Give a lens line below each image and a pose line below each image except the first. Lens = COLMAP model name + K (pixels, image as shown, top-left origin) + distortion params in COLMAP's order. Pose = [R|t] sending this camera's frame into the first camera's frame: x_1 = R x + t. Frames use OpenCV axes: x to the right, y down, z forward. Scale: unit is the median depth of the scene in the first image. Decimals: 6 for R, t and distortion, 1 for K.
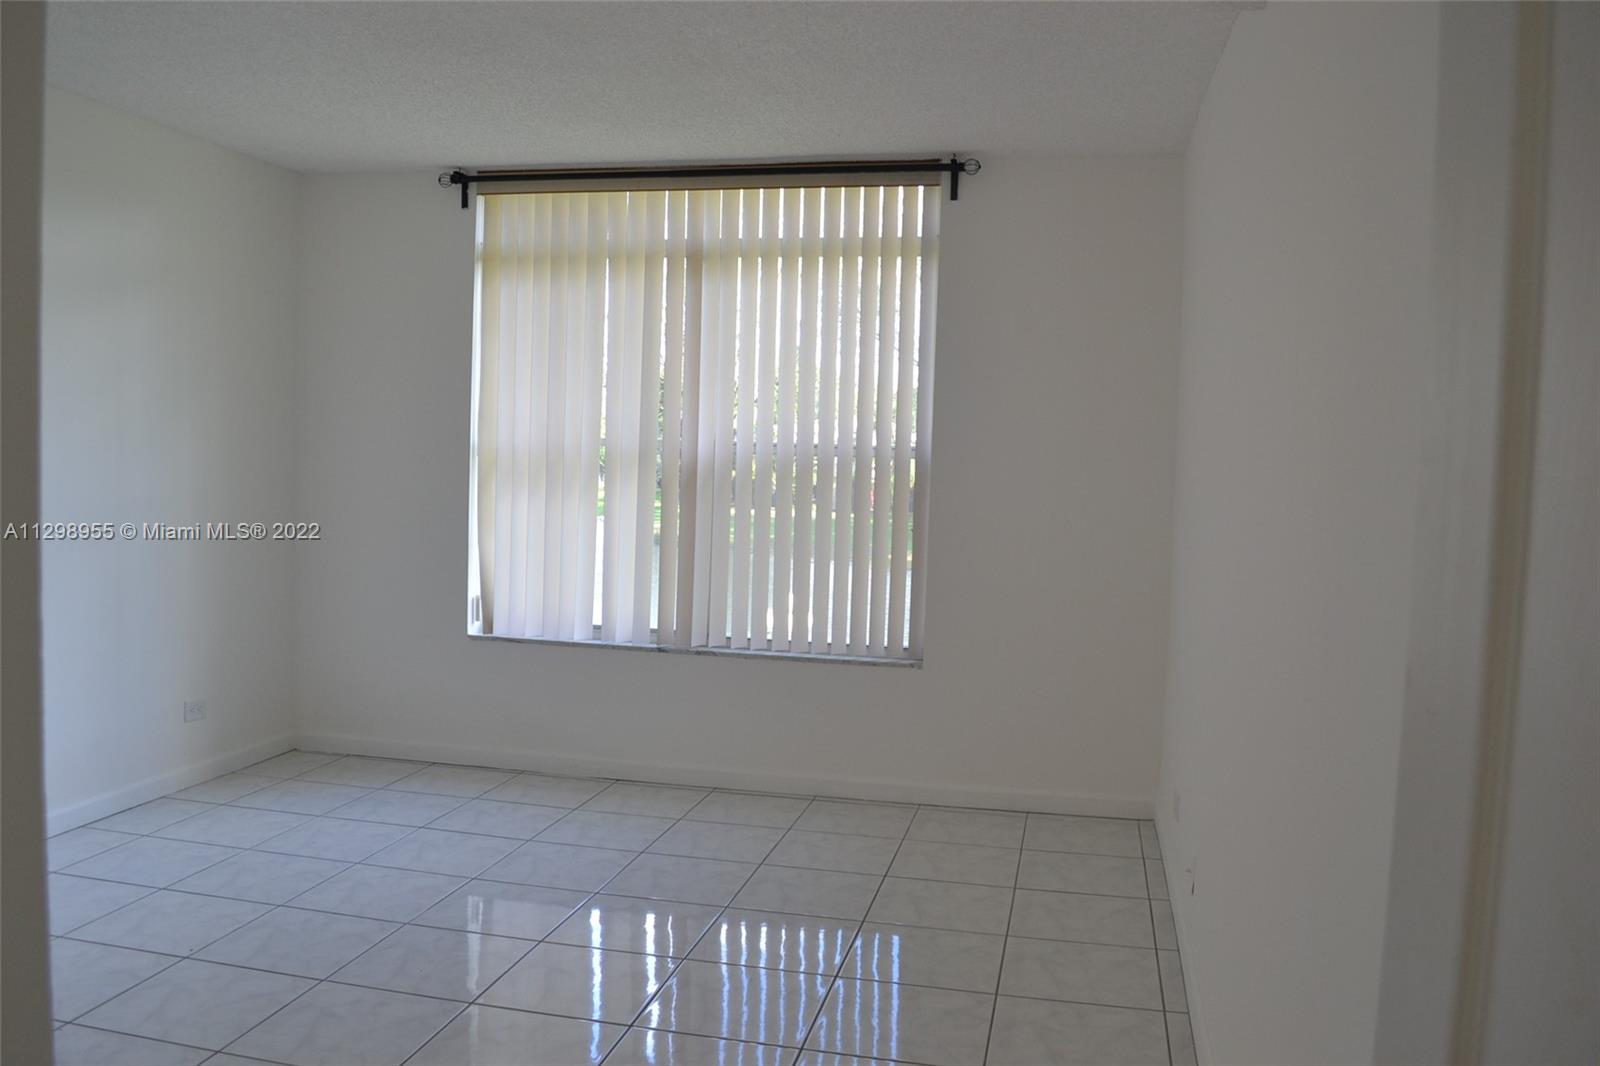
lens RADIAL K [[1274.0, 0, 795.4], [0, 1274.0, 534.6], [0, 0, 1]] dist [-0.089202, 0.036274]
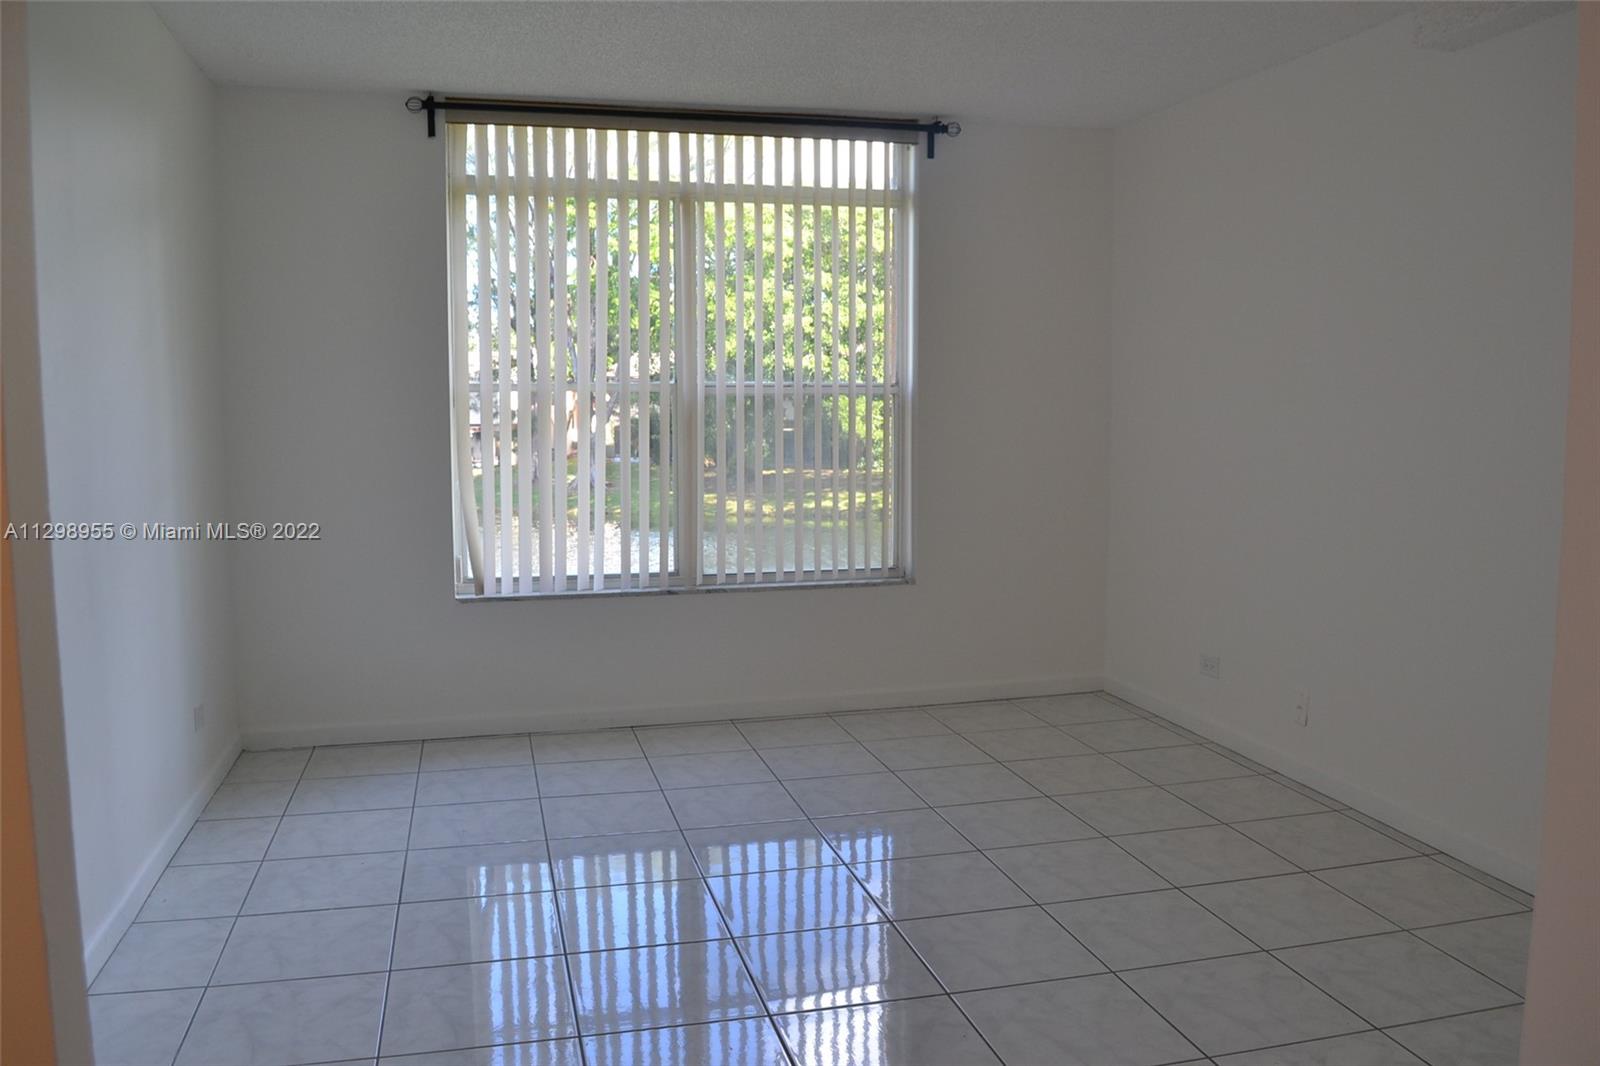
lens RADIAL K [[1274.0, 0, 788.9], [0, 1274.0, 524.3], [0, 0, 1]] dist [-0.089202, 0.036274]
pose [[0.891773, -0.076059, 0.446045, -0.475516], [0.058464, 0.996876, 0.053099, -0.011103], [-0.448690, -0.021275, 0.893434, 0.059764]]
